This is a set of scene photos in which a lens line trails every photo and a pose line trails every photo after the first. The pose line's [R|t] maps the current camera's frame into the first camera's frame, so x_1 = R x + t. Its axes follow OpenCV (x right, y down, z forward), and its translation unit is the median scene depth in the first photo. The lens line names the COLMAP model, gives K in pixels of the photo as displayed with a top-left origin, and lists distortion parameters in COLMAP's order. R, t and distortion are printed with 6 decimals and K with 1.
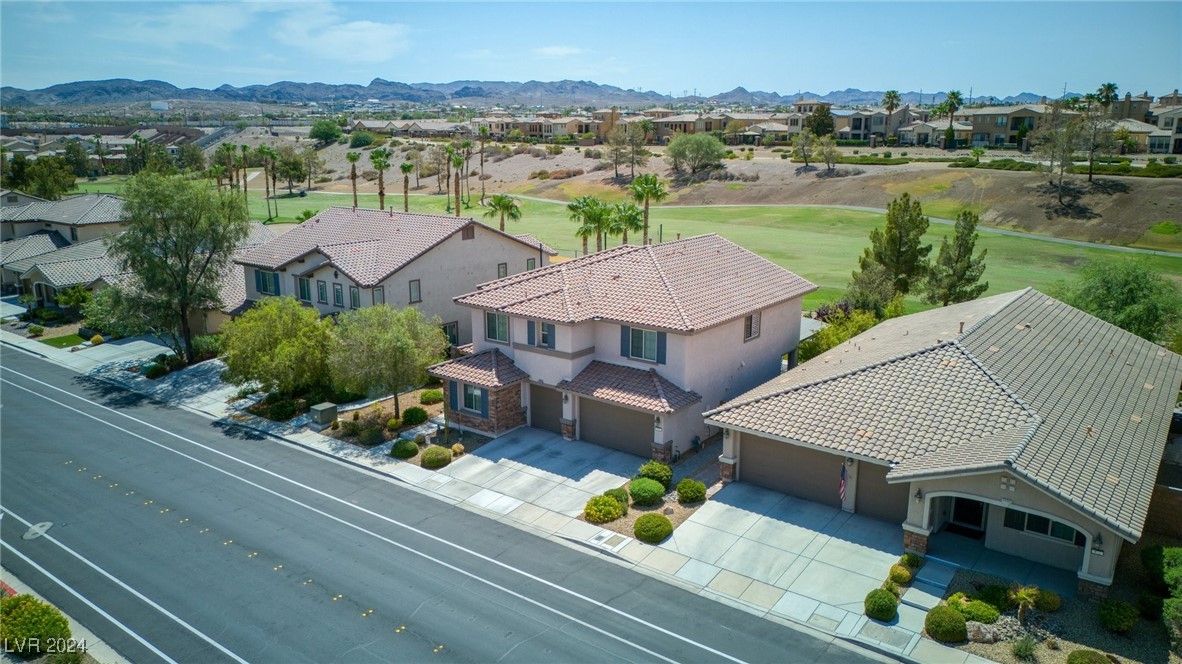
lens RADIAL K [[826.3, 0, 592.5], [0, 826.3, 333.1], [0, 0, 1]] dist [0.054382, -0.043922]
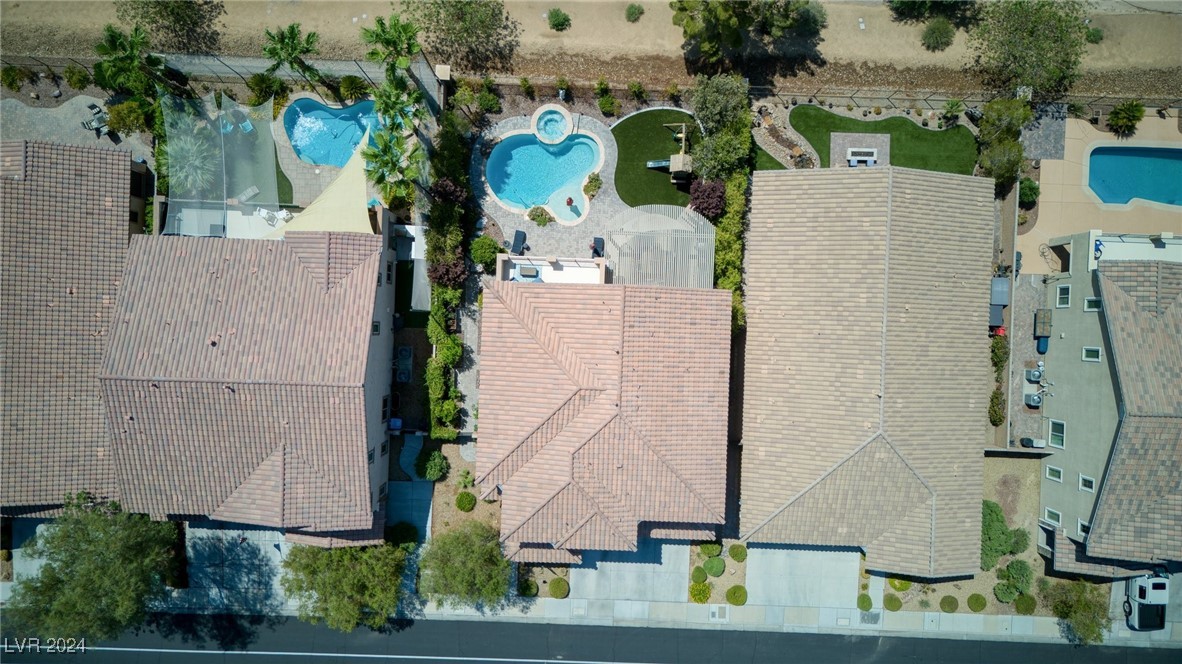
lens RADIAL K [[826.3, 0, 606.8], [0, 826.3, 289.6], [0, 0, 1]] dist [0.054382, -0.043922]
pose [[0.819322, -0.573017, 0.019084, 0.137719], [0.124544, 0.210371, 0.969656, -1.228340], [-0.559644, -0.792083, 0.243727, 0.911686]]
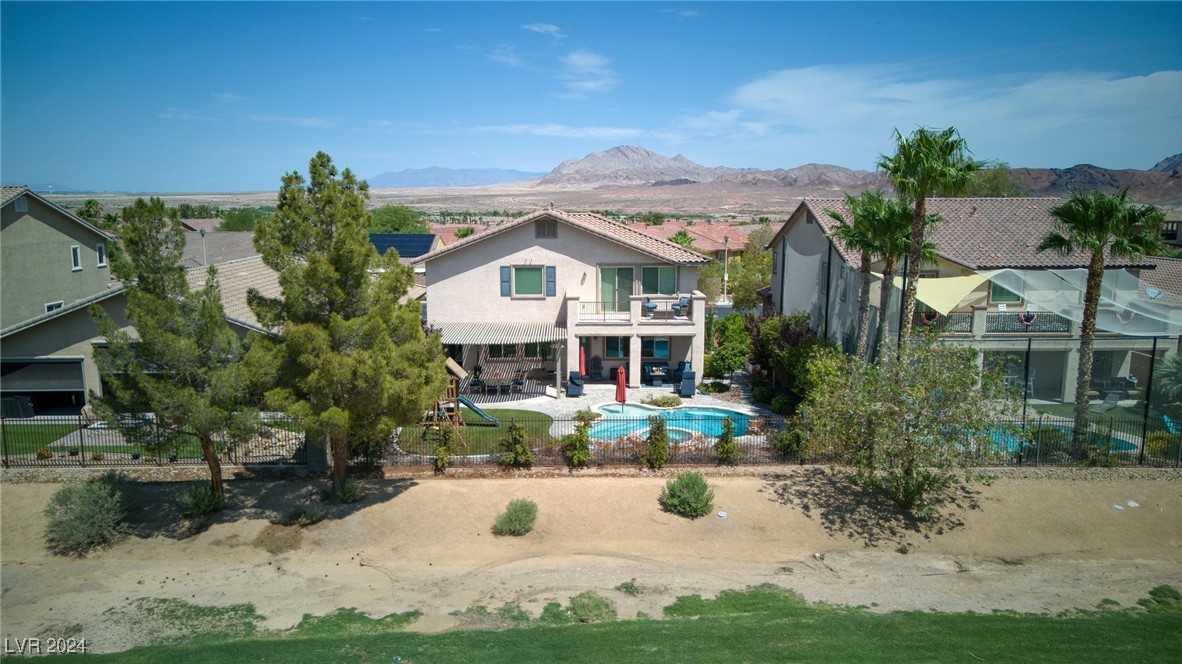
lens RADIAL K [[826.3, 0, 593.5], [0, 826.3, 329.1], [0, 0, 1]] dist [0.054382, -0.043922]
pose [[-0.777753, 0.118445, -0.617310, 0.729289], [-0.154499, 0.915935, 0.370397, -0.380428], [0.609287, 0.383451, -0.694071, 1.911331]]
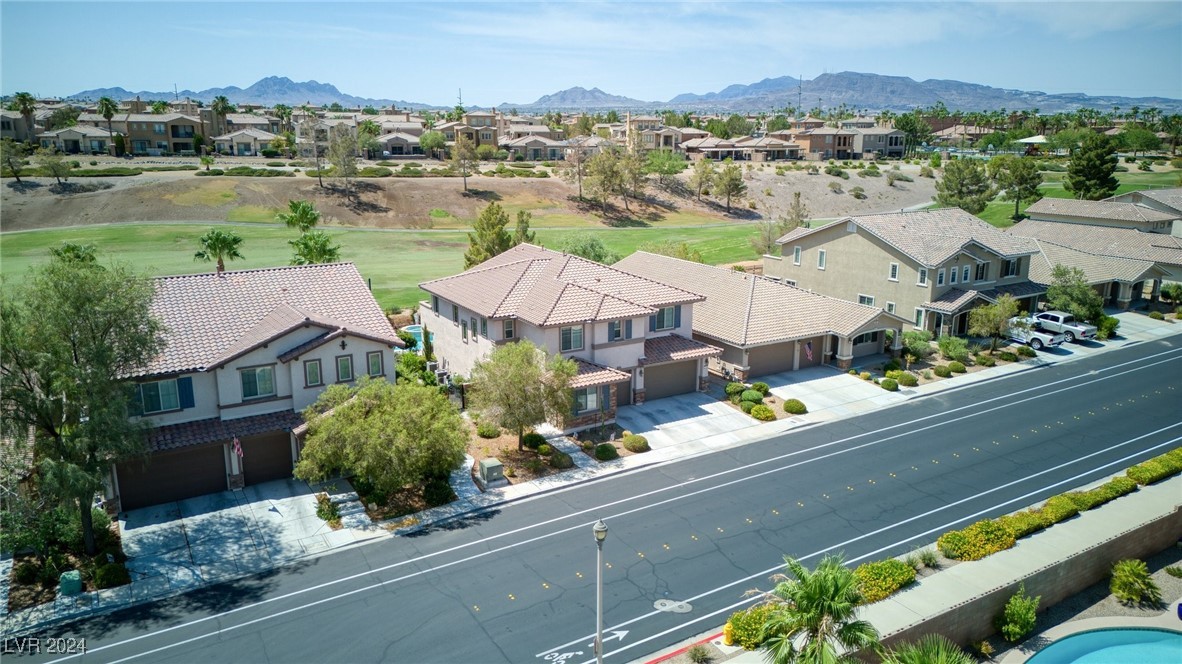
lens RADIAL K [[826.3, 0, 582.3], [0, 826.3, 338.8], [0, 0, 1]] dist [0.054382, -0.043922]
pose [[0.380316, -0.228927, 0.896076, -1.138007], [0.217404, 0.963861, 0.153973, -0.180176], [-0.898941, 0.136253, 0.416341, 0.493332]]
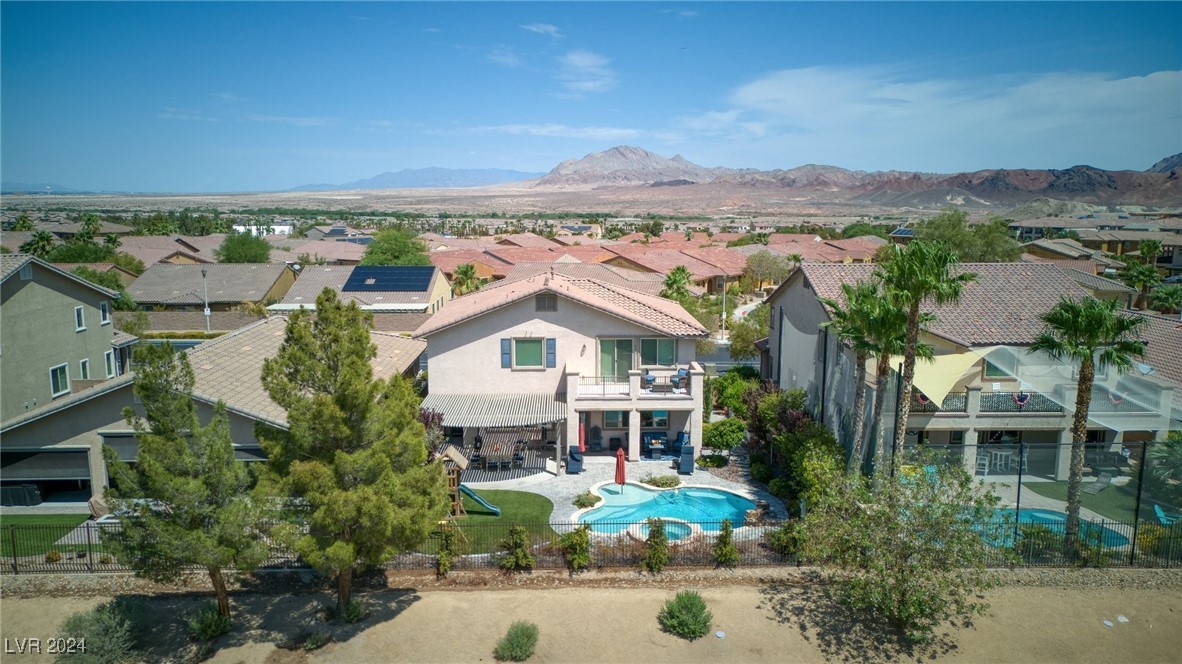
lens RADIAL K [[826.3, 0, 593.6], [0, 826.3, 328.6], [0, 0, 1]] dist [0.054382, -0.043922]
pose [[-0.776788, 0.118562, -0.618501, 0.726781], [-0.154445, 0.916261, 0.369611, -0.462888], [0.610531, 0.382634, -0.693429, 1.886028]]
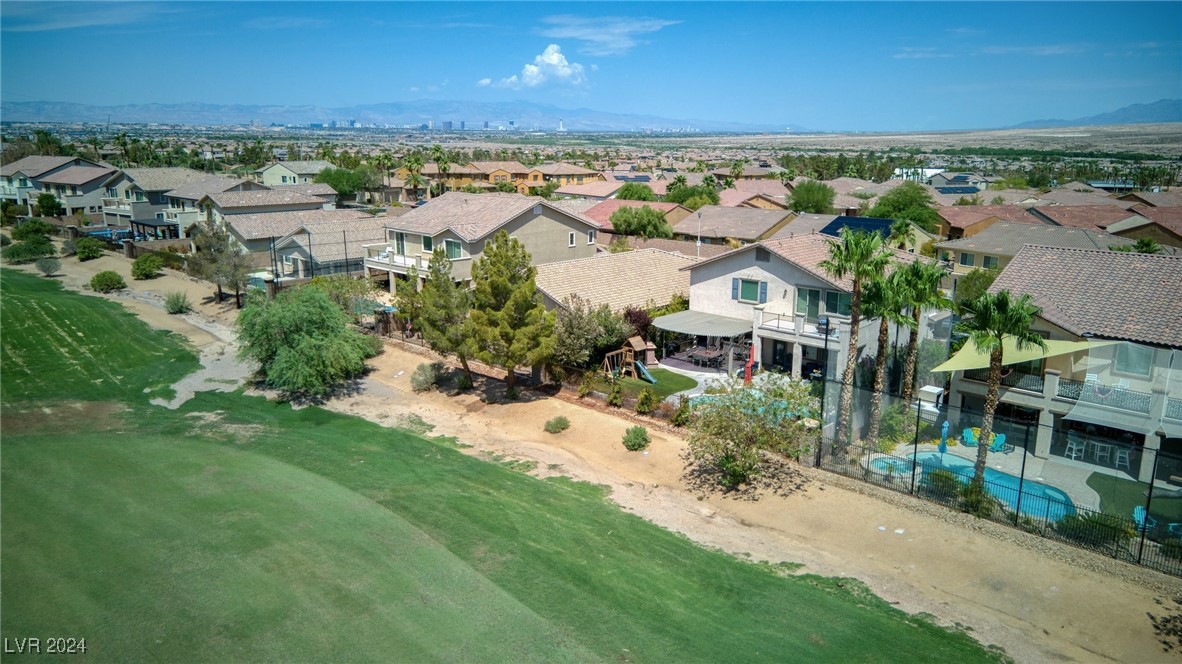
lens RADIAL K [[826.3, 0, 593.2], [0, 826.3, 325.8], [0, 0, 1]] dist [0.054382, -0.043922]
pose [[-0.993541, -0.005402, 0.113348, 0.280537], [0.049231, 0.879449, 0.473440, -0.662585], [-0.102241, 0.475962, -0.873503, 2.402091]]
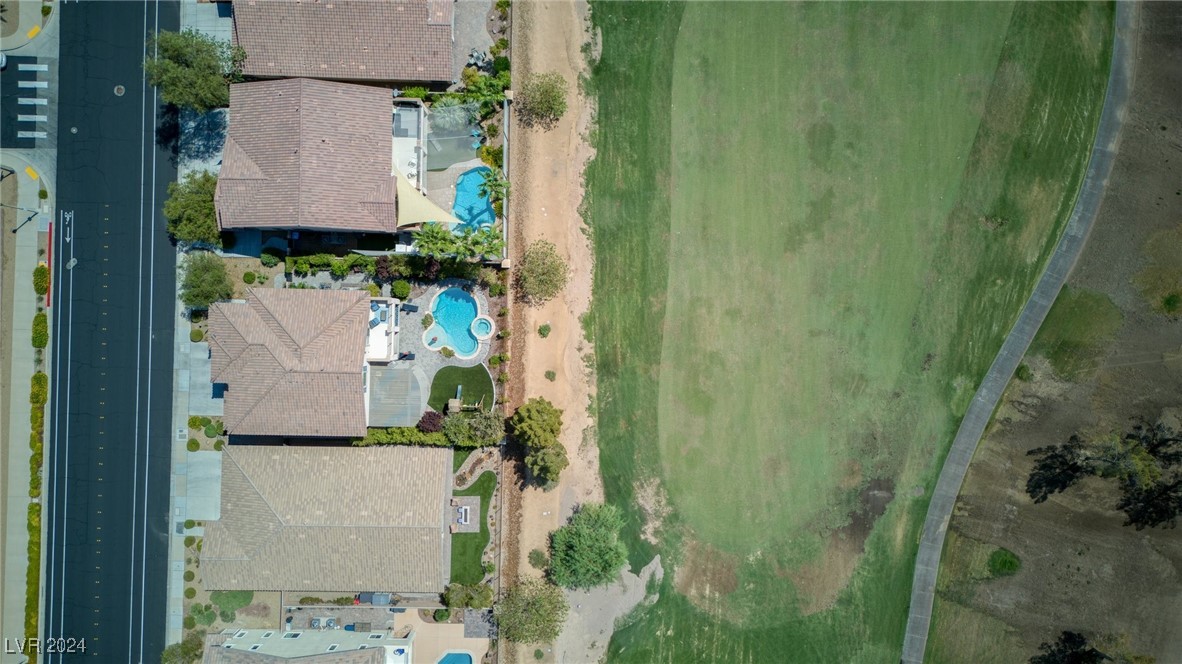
lens RADIAL K [[826.3, 0, 612.9], [0, 826.3, 345.1], [0, 0, 1]] dist [0.054382, -0.043922]
pose [[0.584748, 0.810815, 0.025477, 0.420711], [-0.230655, 0.136071, 0.963475, -2.170317], [0.777733, -0.569266, 0.266585, 1.146431]]
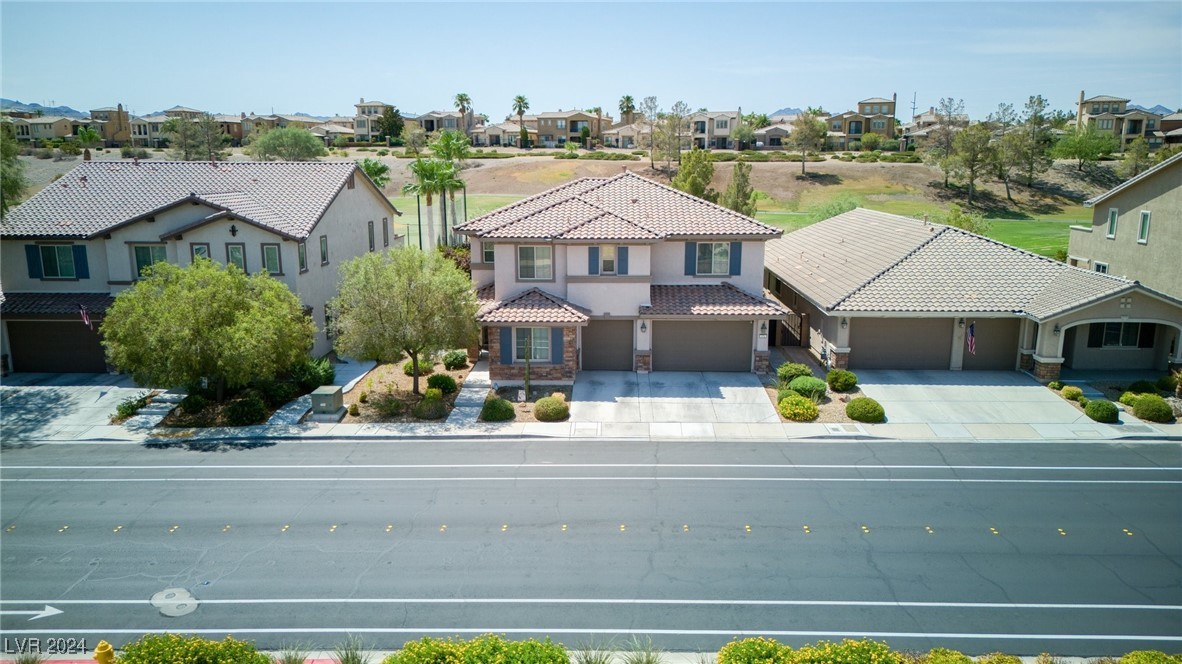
lens RADIAL K [[826.3, 0, 588.0], [0, 826.3, 335.5], [0, 0, 1]] dist [0.054382, -0.043922]
pose [[0.818470, -0.123349, 0.561152, -0.555706], [0.137376, 0.990367, 0.017326, 0.059938], [-0.557884, 0.062908, 0.827531, 0.256037]]
